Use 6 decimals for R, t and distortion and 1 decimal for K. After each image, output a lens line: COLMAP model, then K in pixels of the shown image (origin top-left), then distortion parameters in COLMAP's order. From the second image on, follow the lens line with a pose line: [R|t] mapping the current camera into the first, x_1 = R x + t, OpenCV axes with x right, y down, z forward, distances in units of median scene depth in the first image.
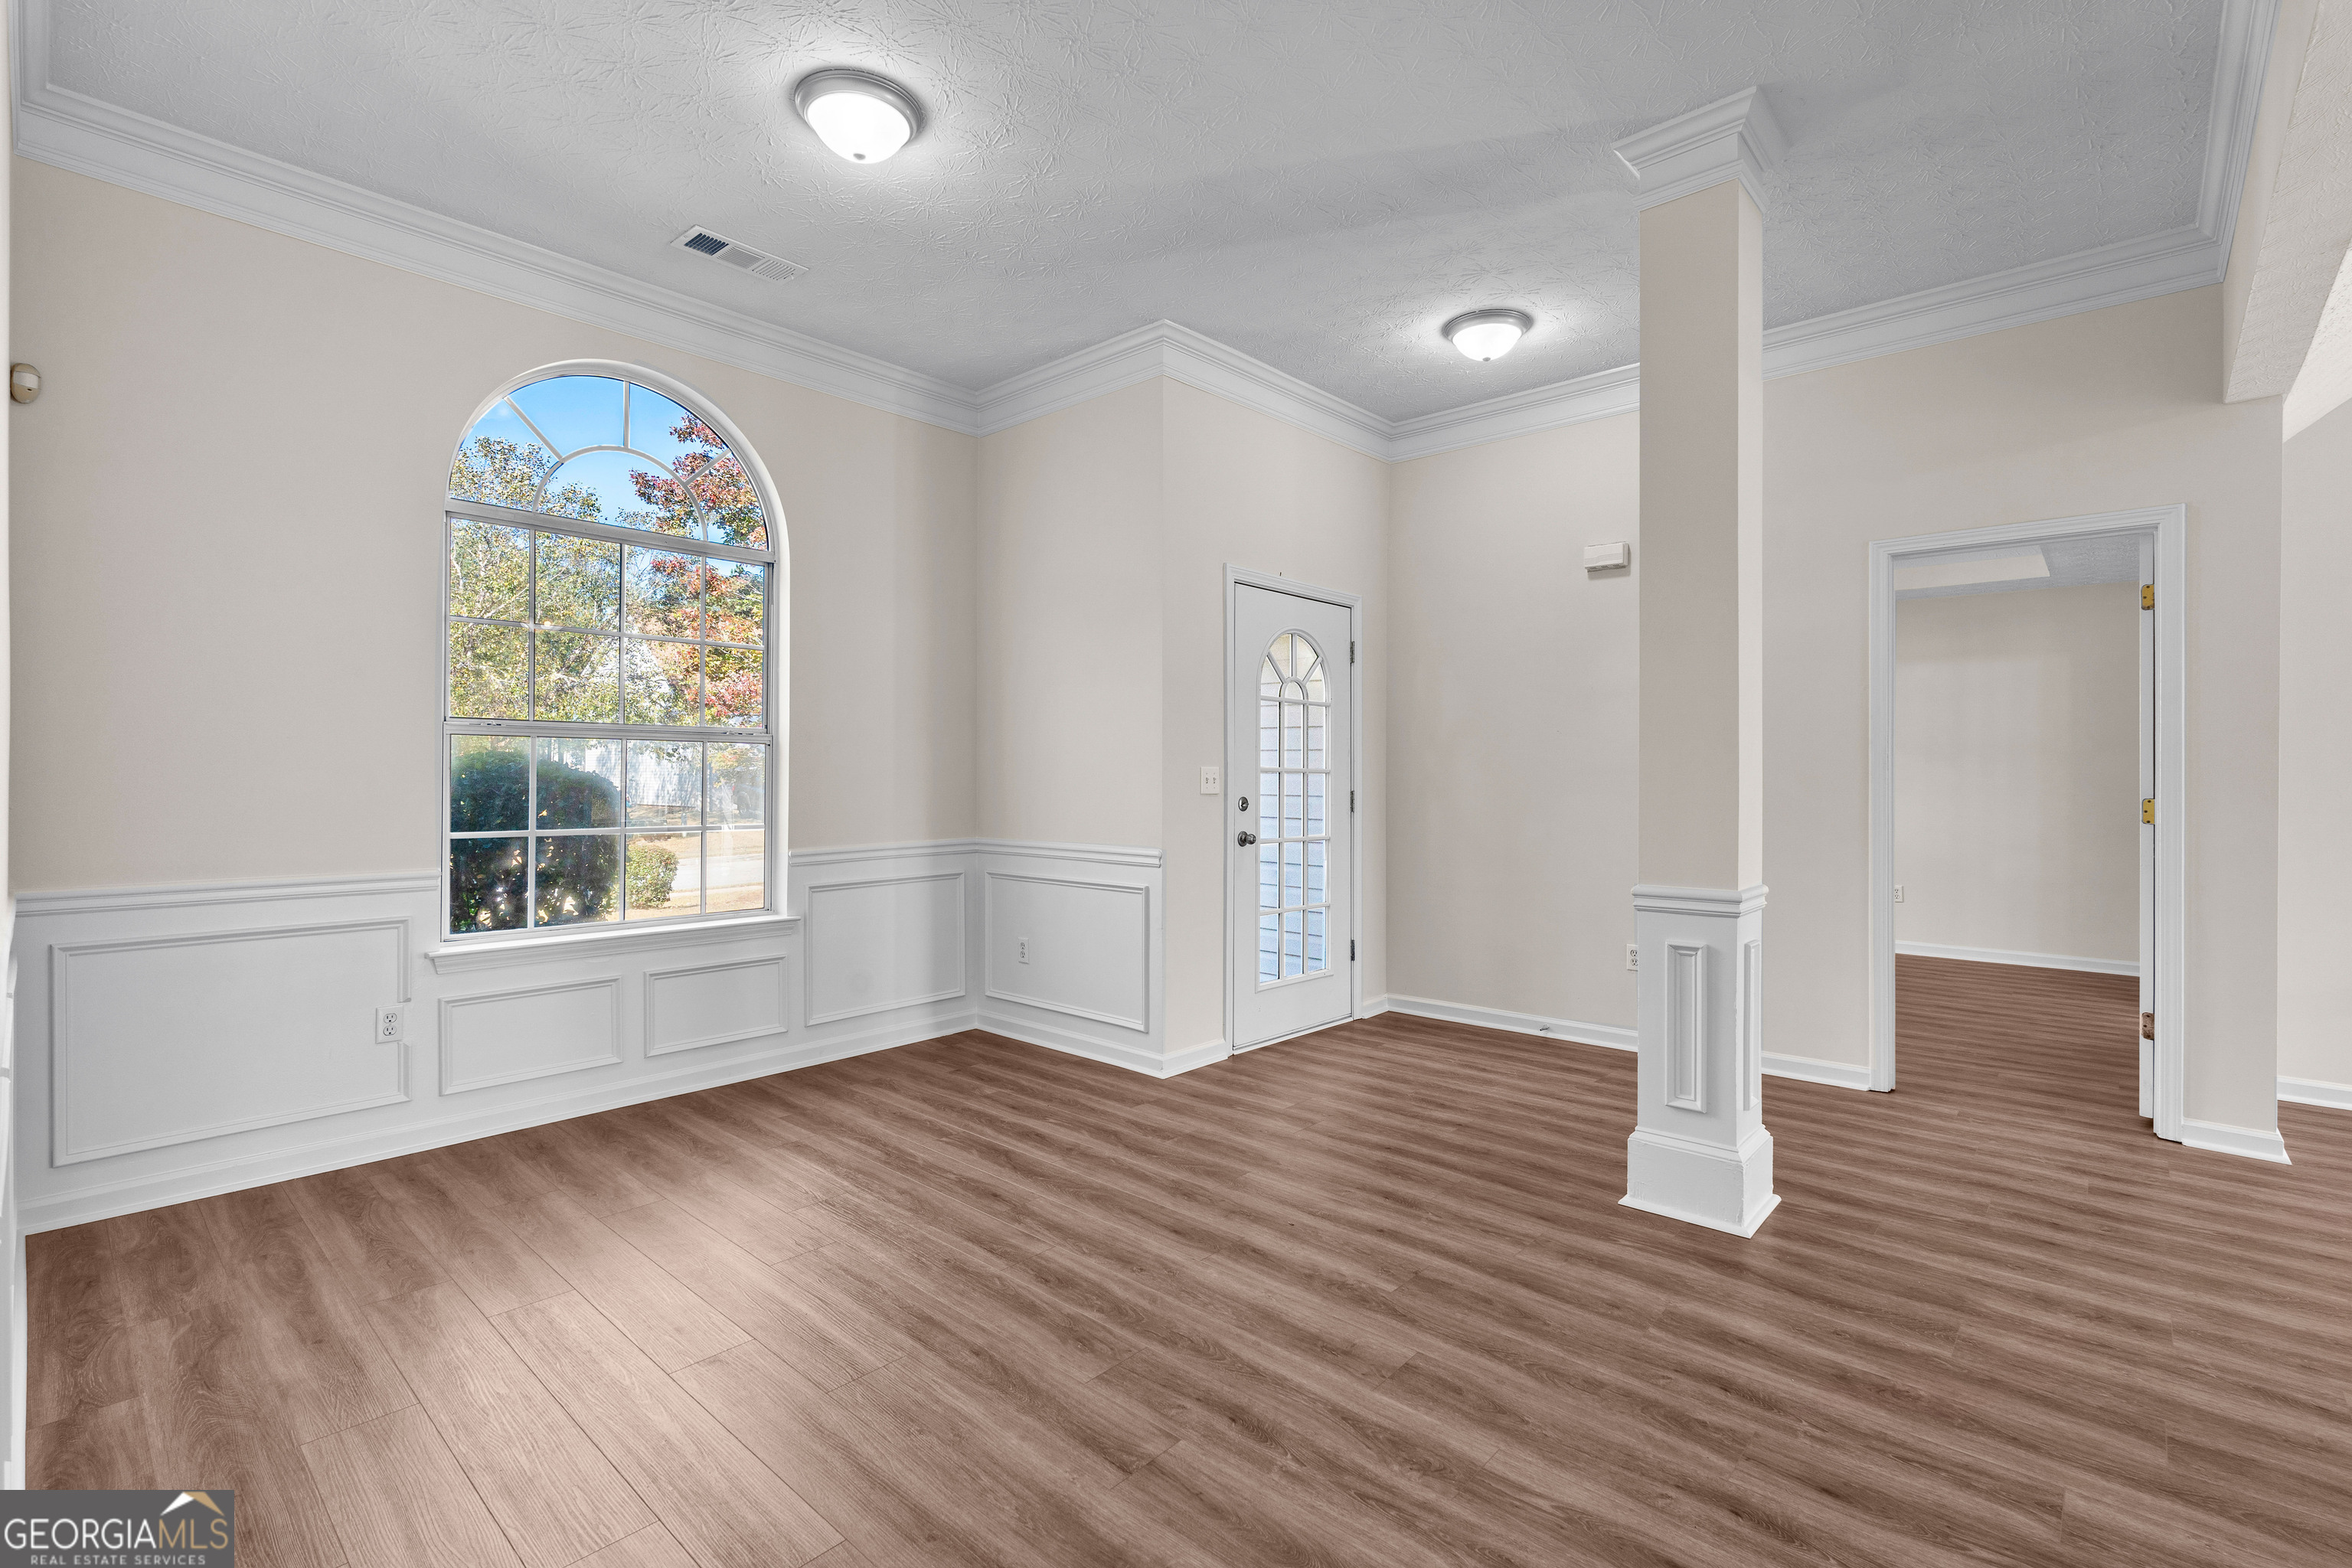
lens RADIAL K [[1063.8, 0, 1178.0], [0, 1063.8, 771.0], [0, 0, 1]] dist [-0.009822, 0.001910]
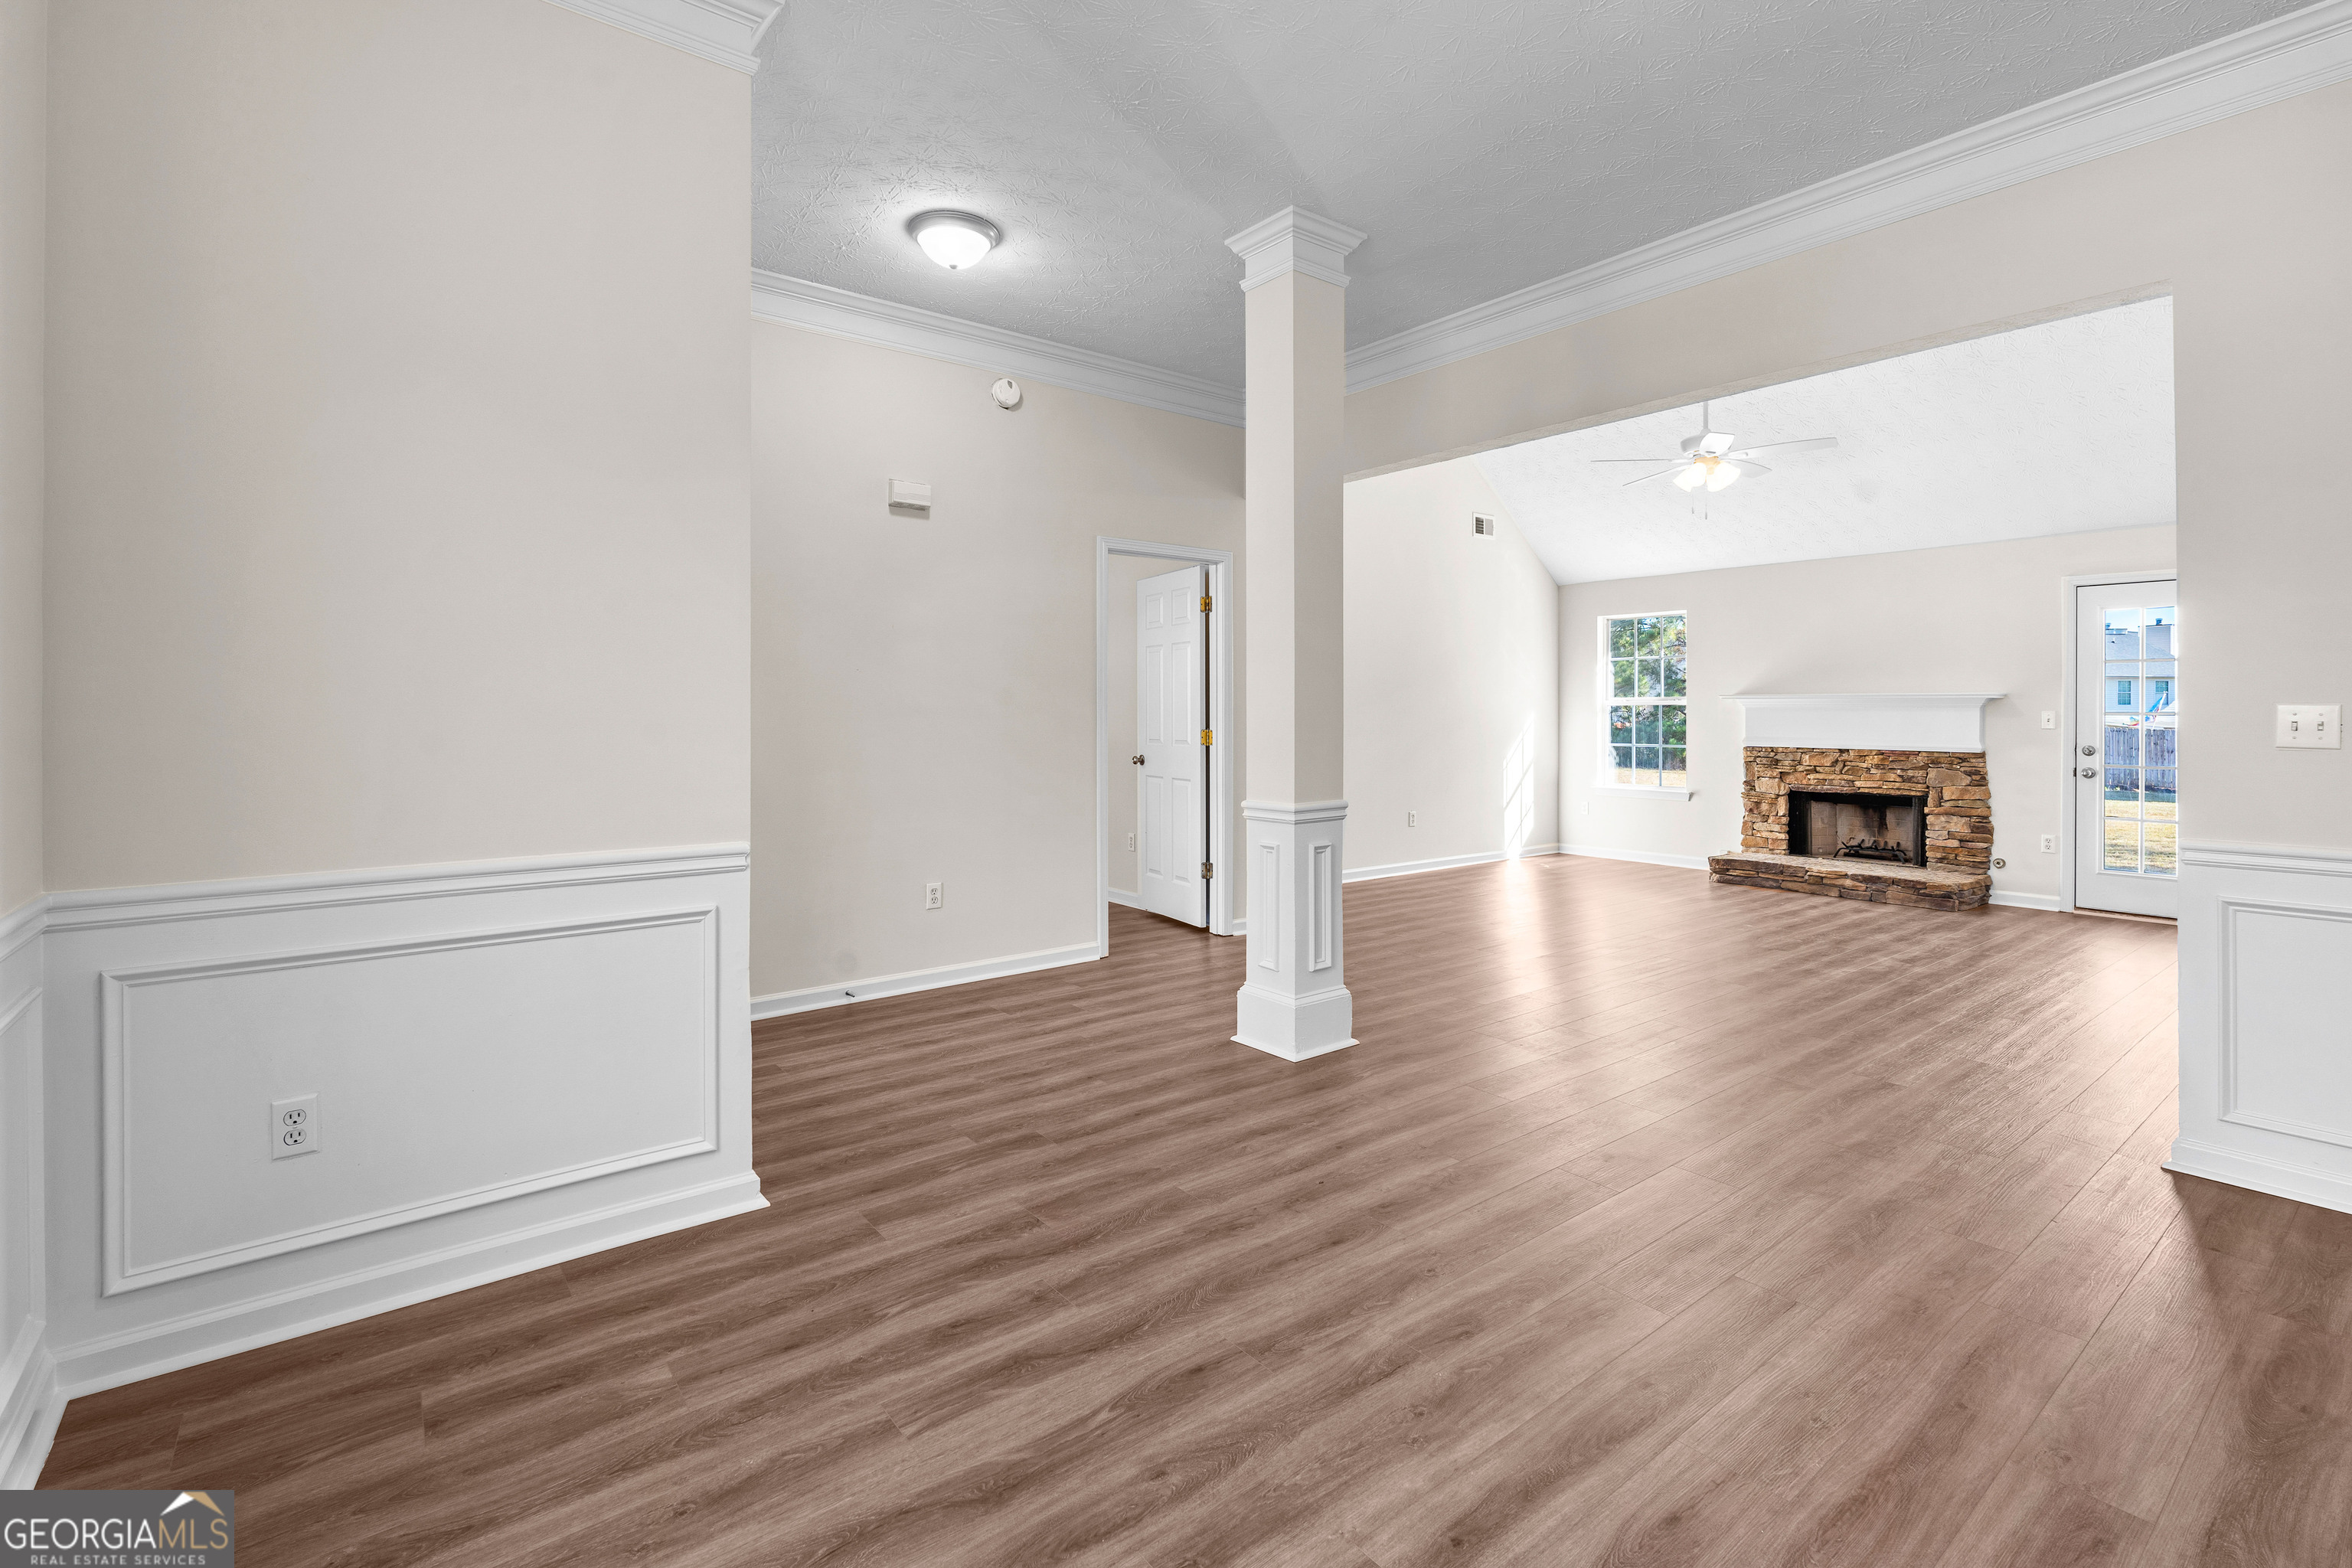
lens RADIAL K [[1063.8, 0, 1183.8], [0, 1063.8, 706.8], [0, 0, 1]] dist [-0.009822, 0.001910]
pose [[0.166093, 0.002698, 0.986106, -0.578670], [0.000139, 0.999996, -0.002760, -0.002727], [-0.986110, 0.000595, 0.166092, 0.641259]]
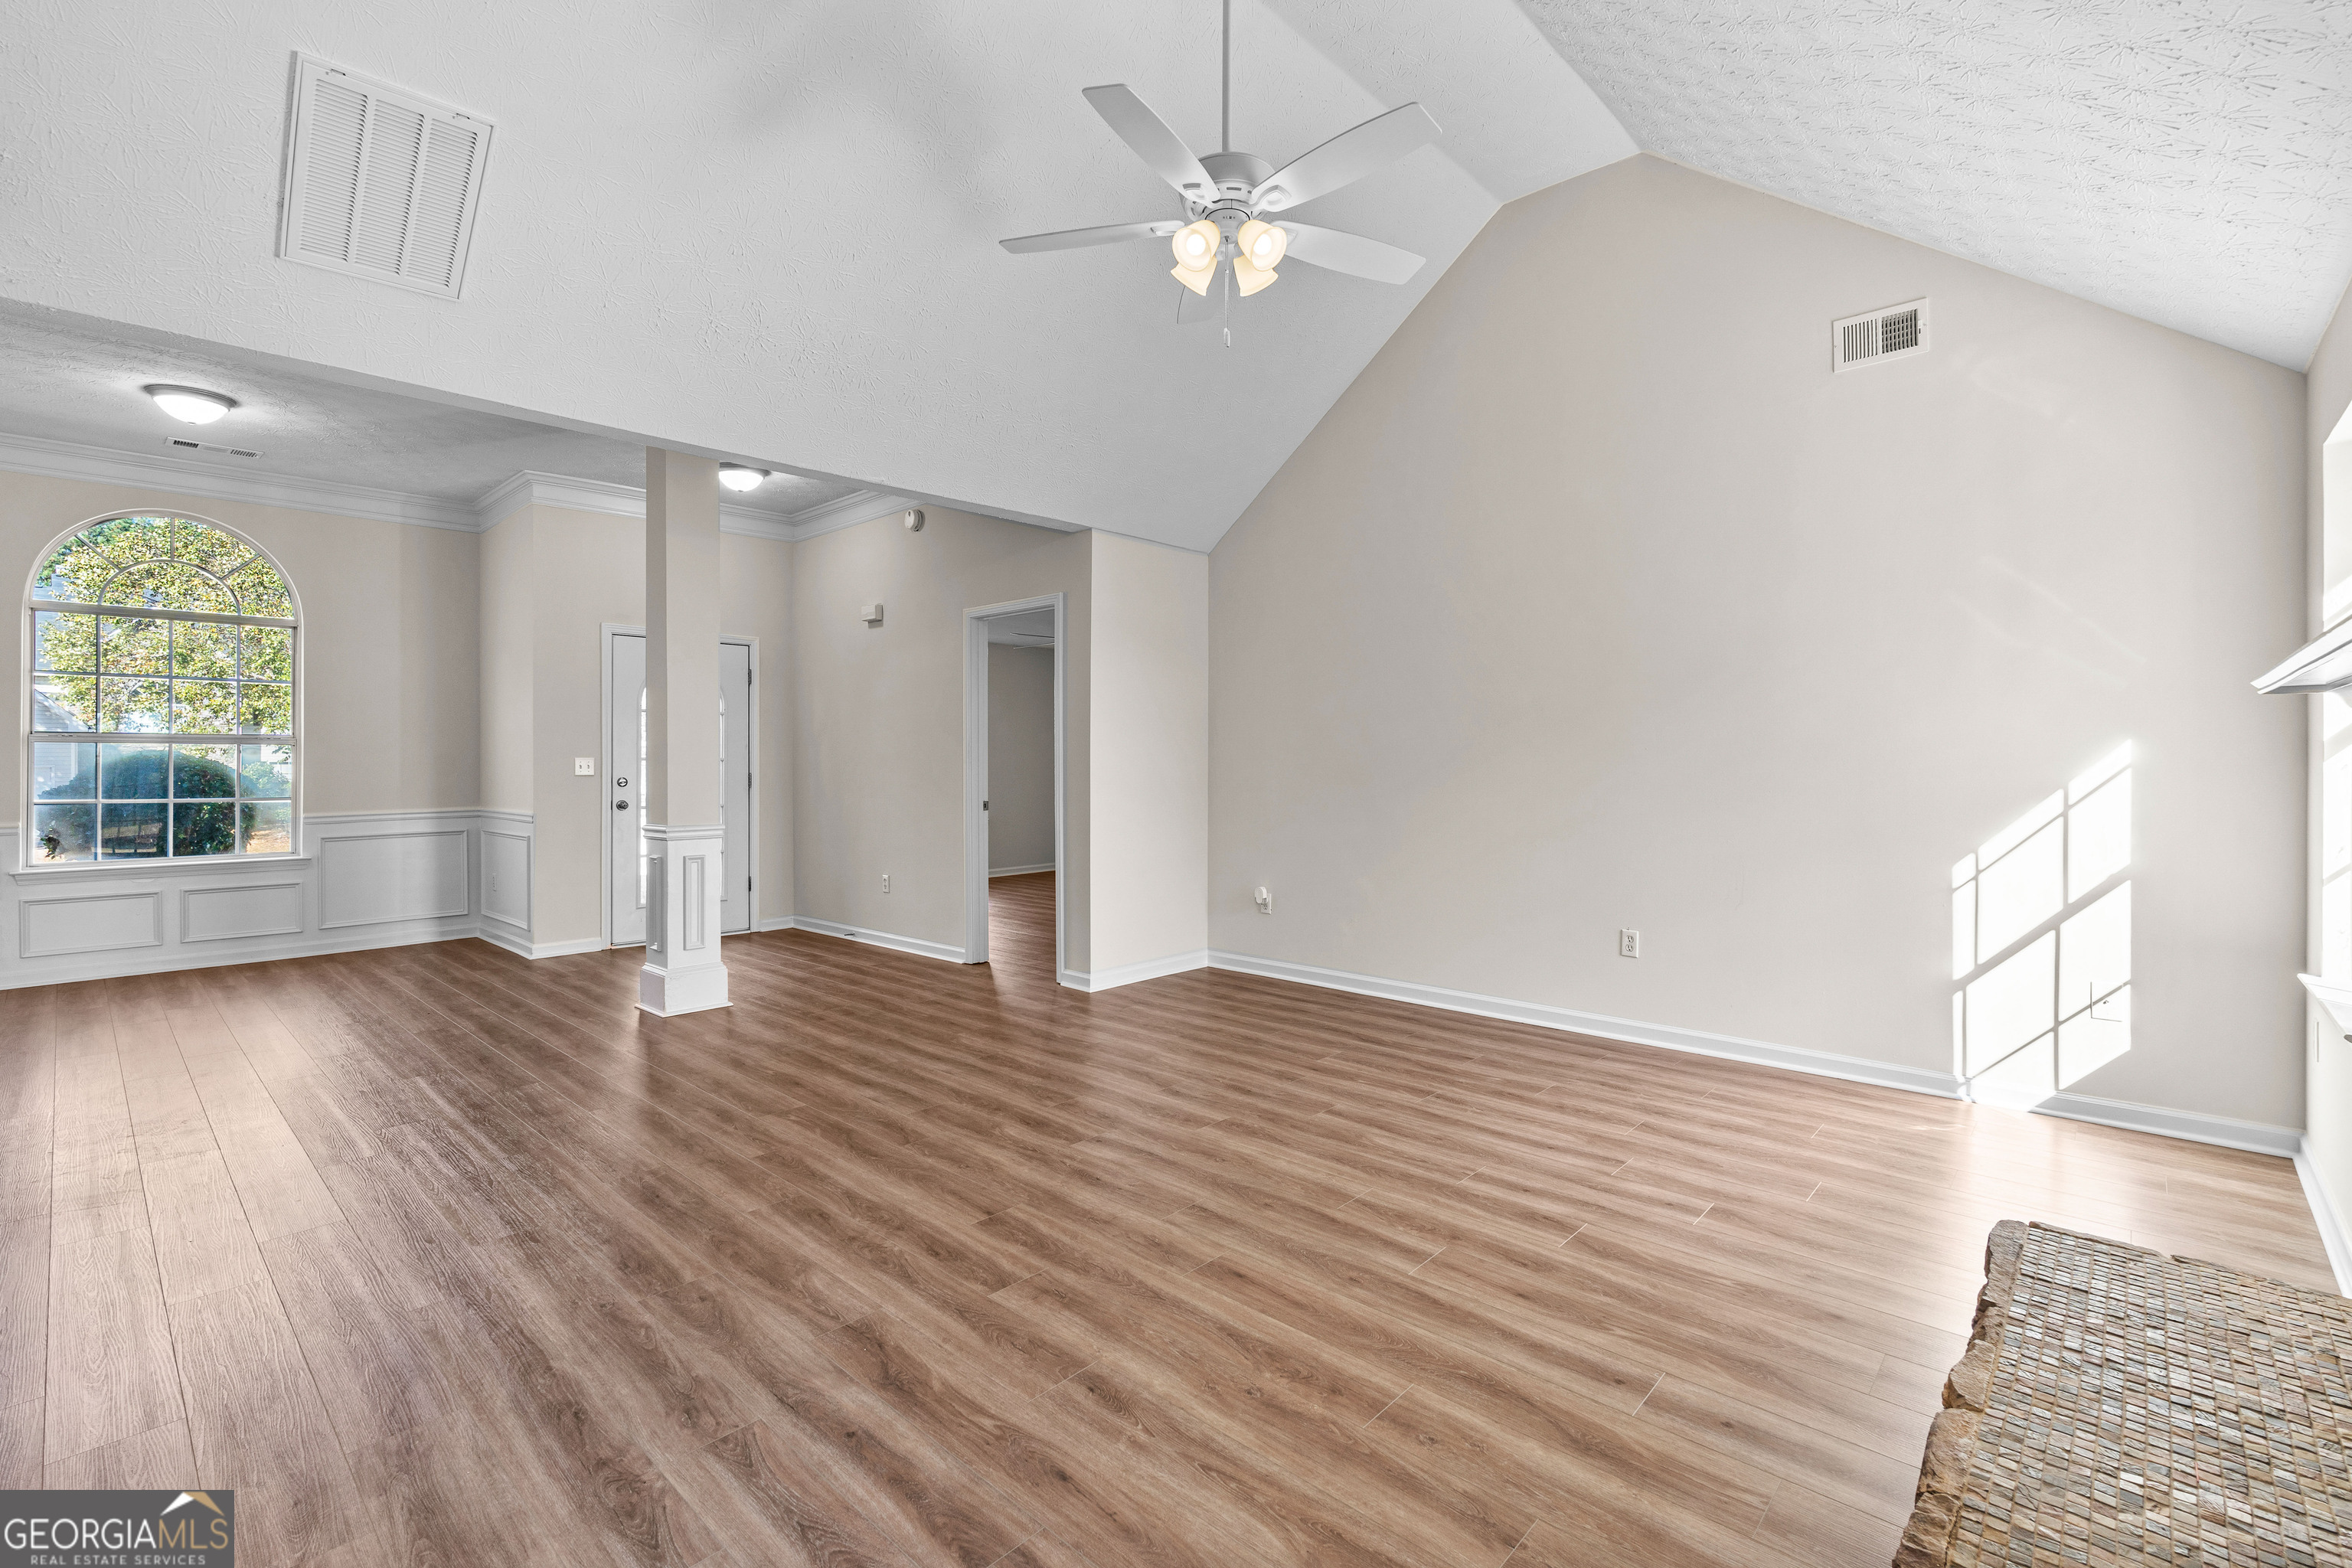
lens RADIAL K [[1063.8, 0, 1198.7], [0, 1063.8, 757.0], [0, 0, 1]] dist [-0.009822, 0.001910]
pose [[0.999948, -0.008824, -0.005139, 0.954169], [0.008809, 0.999957, -0.002925, 0.008098], [0.005164, 0.002880, 0.999983, -0.531648]]
